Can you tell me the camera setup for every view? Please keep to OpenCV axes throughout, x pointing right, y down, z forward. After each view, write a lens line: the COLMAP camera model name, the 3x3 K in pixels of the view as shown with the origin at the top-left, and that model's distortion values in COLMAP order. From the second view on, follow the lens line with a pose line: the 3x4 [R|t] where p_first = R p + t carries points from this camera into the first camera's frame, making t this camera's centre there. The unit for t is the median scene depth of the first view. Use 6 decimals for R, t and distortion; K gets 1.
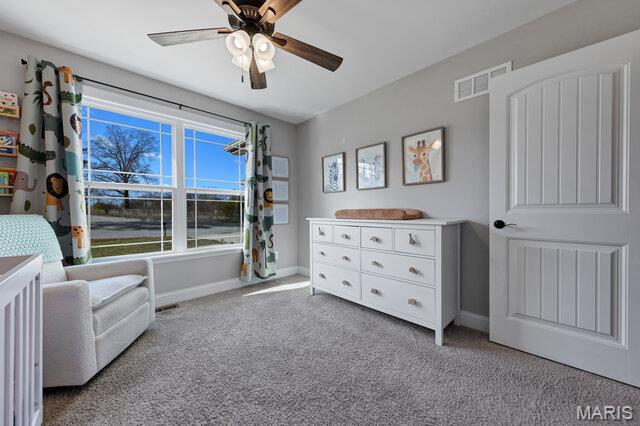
lens RADIAL K [[234.0, 0, 321.2], [0, 234.0, 211.3], [0, 0, 1]] dist [0.003645, 0.000061]
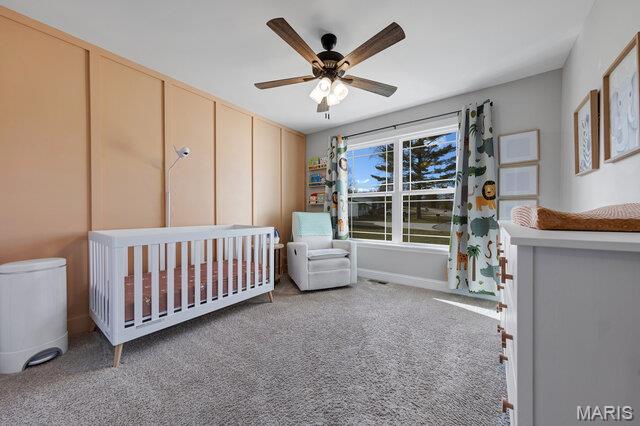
lens RADIAL K [[234.0, 0, 323.0], [0, 234.0, 213.3], [0, 0, 1]] dist [0.003645, 0.000061]
pose [[0.174062, 0.009108, -0.984693, 0.535061], [0.001422, 0.999954, 0.009501, 0.000007], [0.984734, -0.003054, 0.174041, 0.385555]]
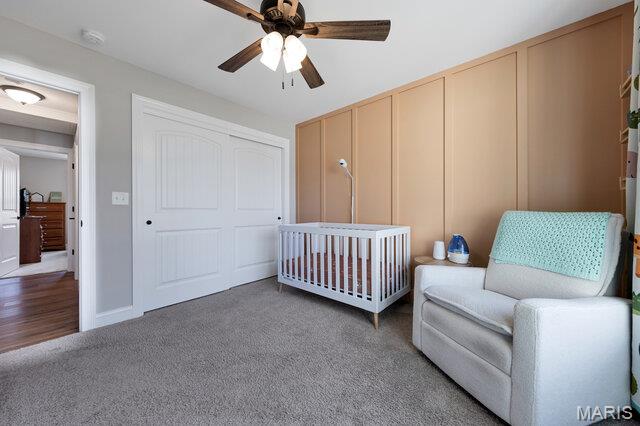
lens RADIAL K [[234.0, 0, 321.5], [0, 234.0, 211.1], [0, 0, 1]] dist [0.003645, 0.000061]
pose [[-0.996103, 0.004371, -0.088086, -0.173501], [0.004219, 0.999989, 0.001913, -0.002201], [0.088094, 0.001534, -0.996111, 1.046146]]
